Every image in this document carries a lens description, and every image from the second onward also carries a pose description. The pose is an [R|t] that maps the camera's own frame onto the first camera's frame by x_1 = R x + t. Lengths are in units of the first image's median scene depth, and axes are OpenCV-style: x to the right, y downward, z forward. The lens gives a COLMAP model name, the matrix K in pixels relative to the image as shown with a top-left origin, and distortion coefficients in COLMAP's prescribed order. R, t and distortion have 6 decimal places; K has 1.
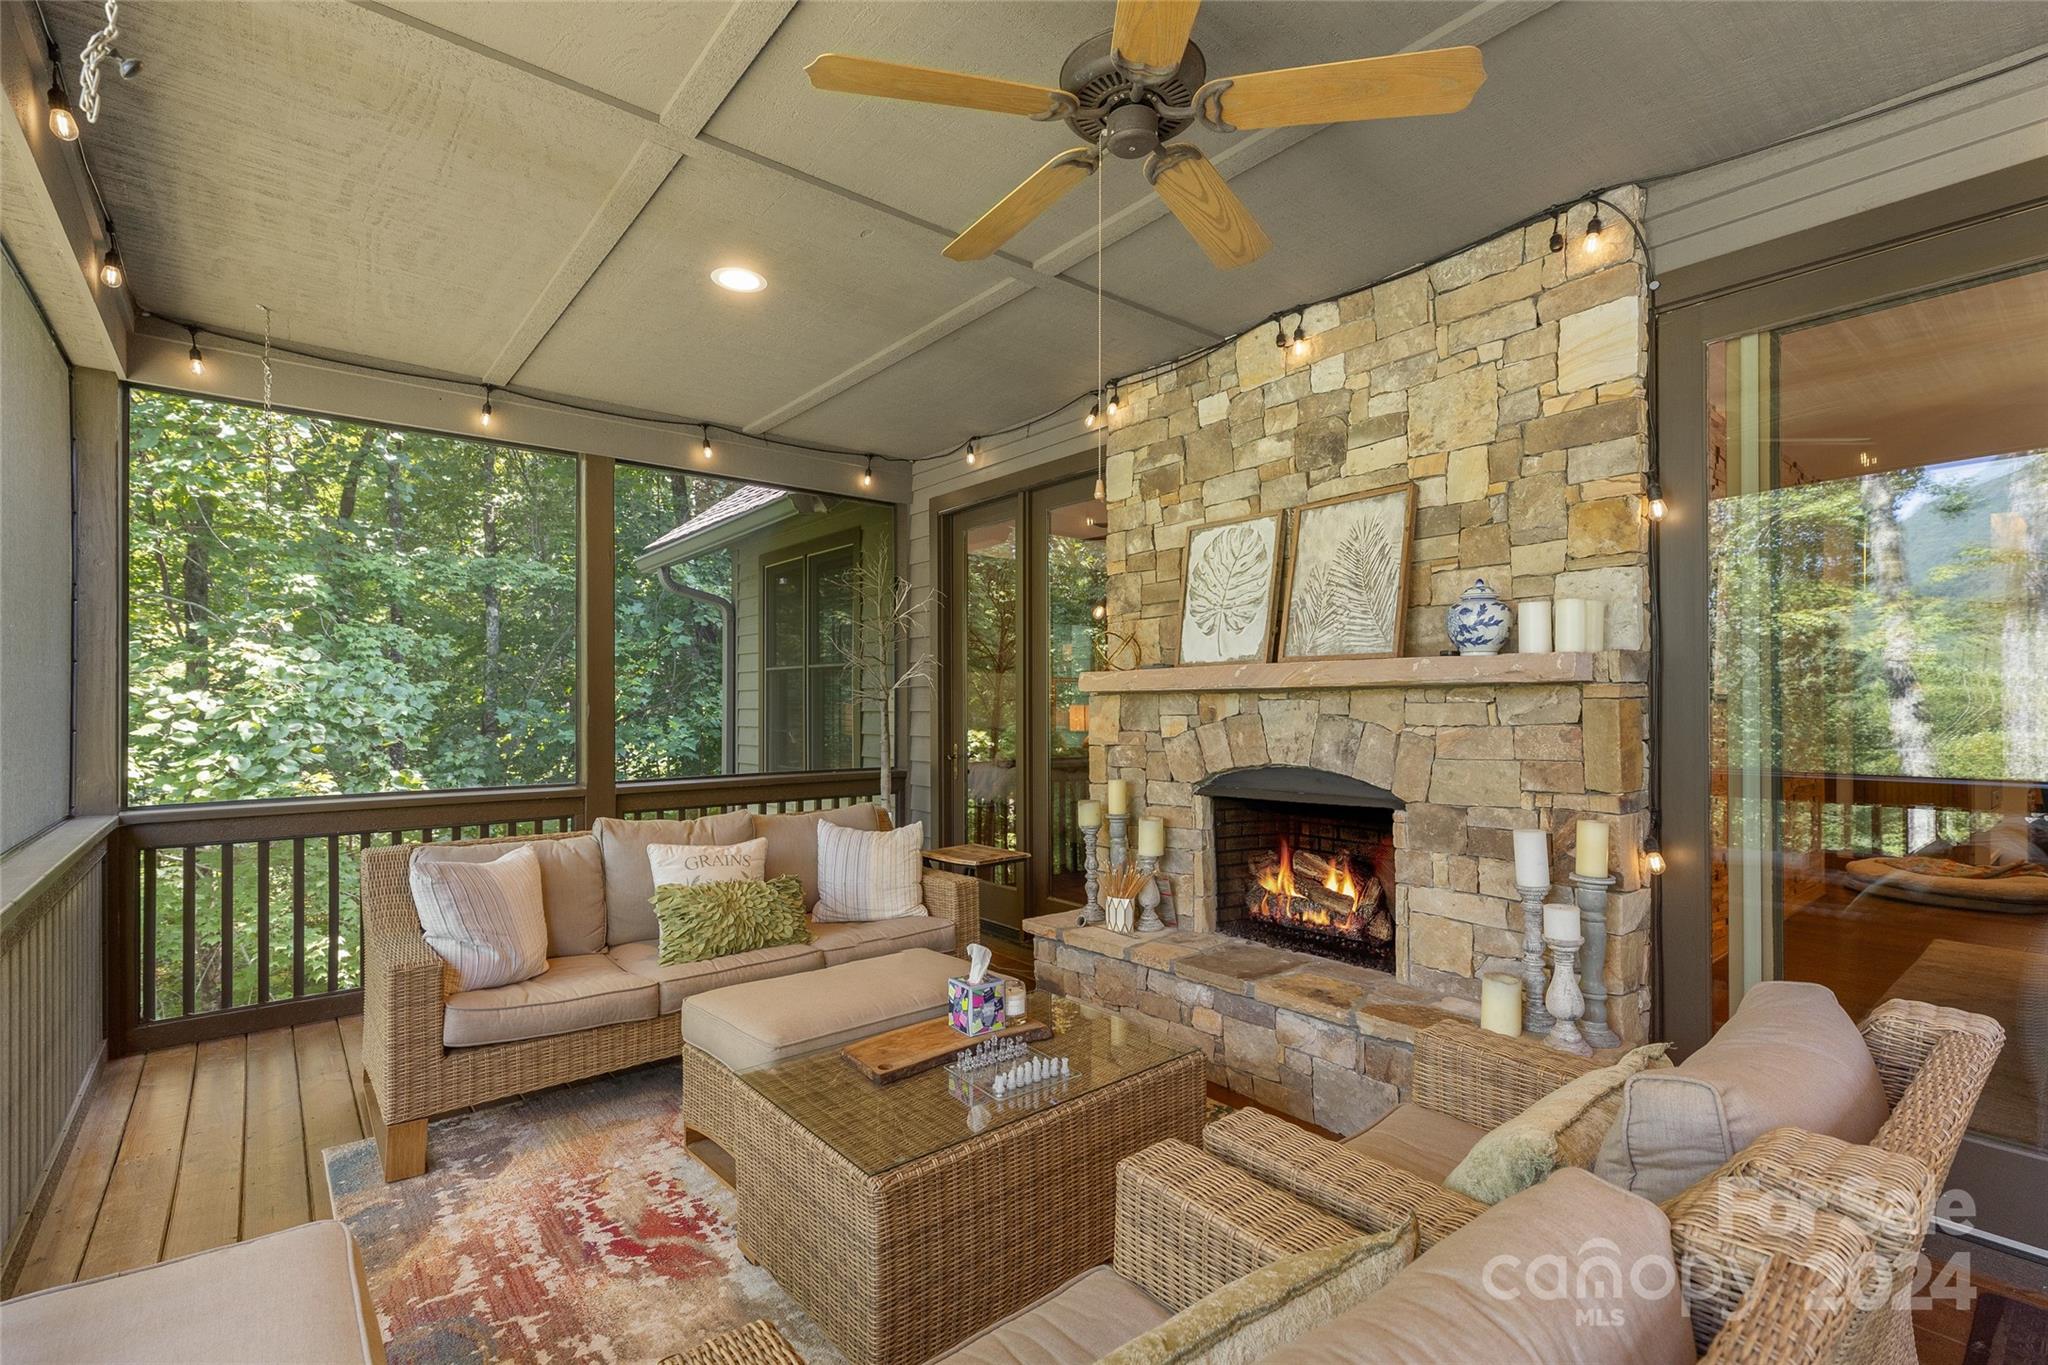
lens RADIAL K [[912.7, 0, 1024.9], [0, 912.7, 701.0], [0, 0, 1]] dist [0.005456, 0.000646]
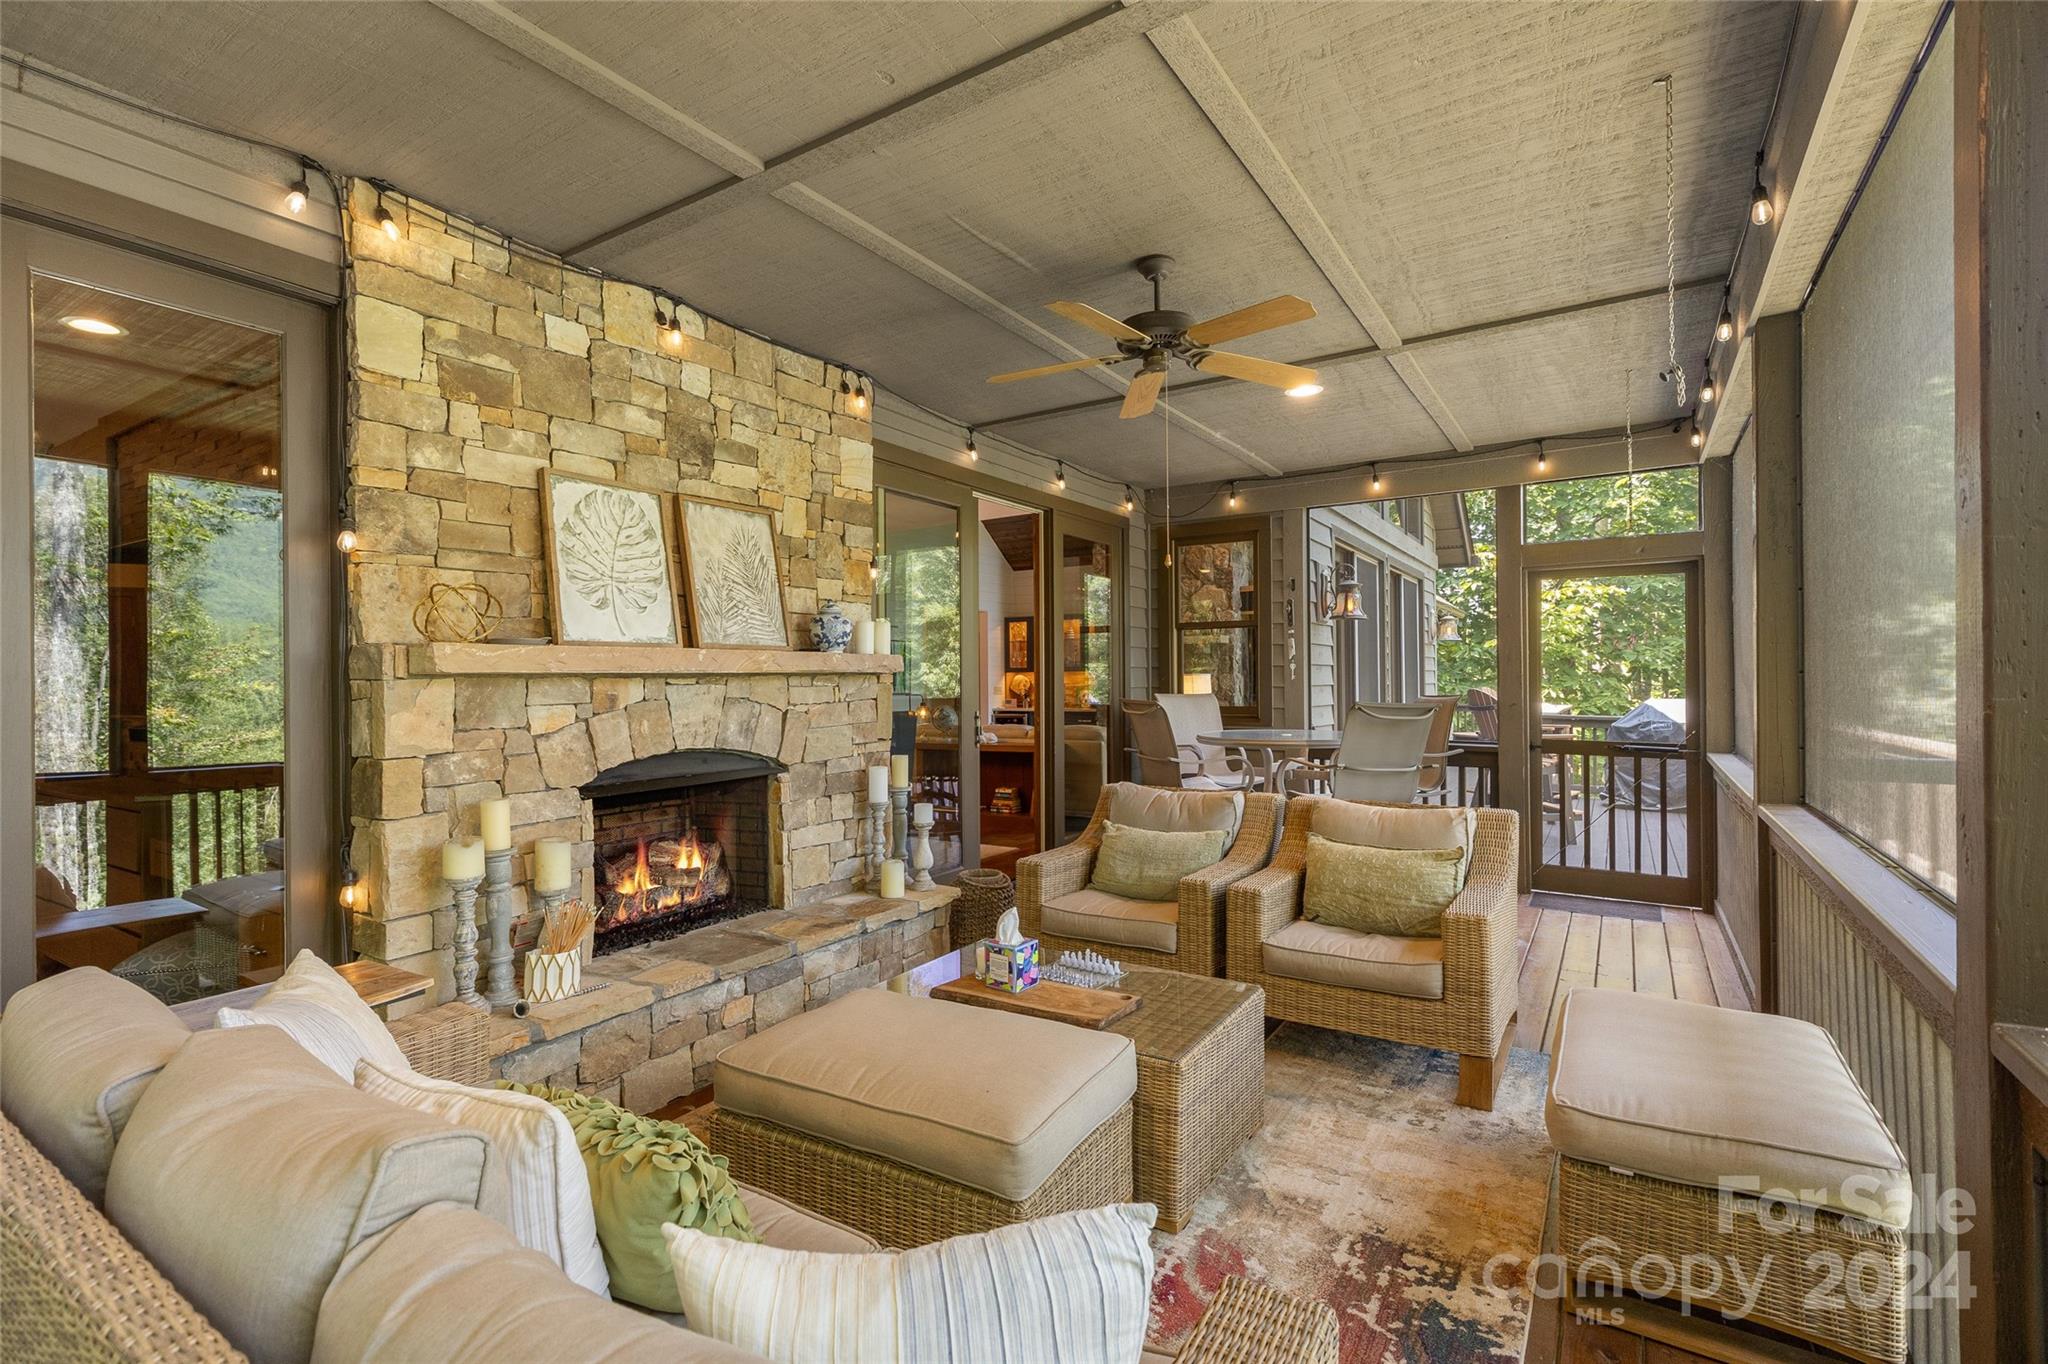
lens RADIAL K [[912.7, 0, 1031.4], [0, 912.7, 678.0], [0, 0, 1]] dist [0.005456, 0.000646]
pose [[-0.293110, 0.010394, 0.956022, -0.787649], [0.008956, 0.999927, -0.008126, 0.002892], [-0.956037, 0.006180, -0.293182, 0.930251]]
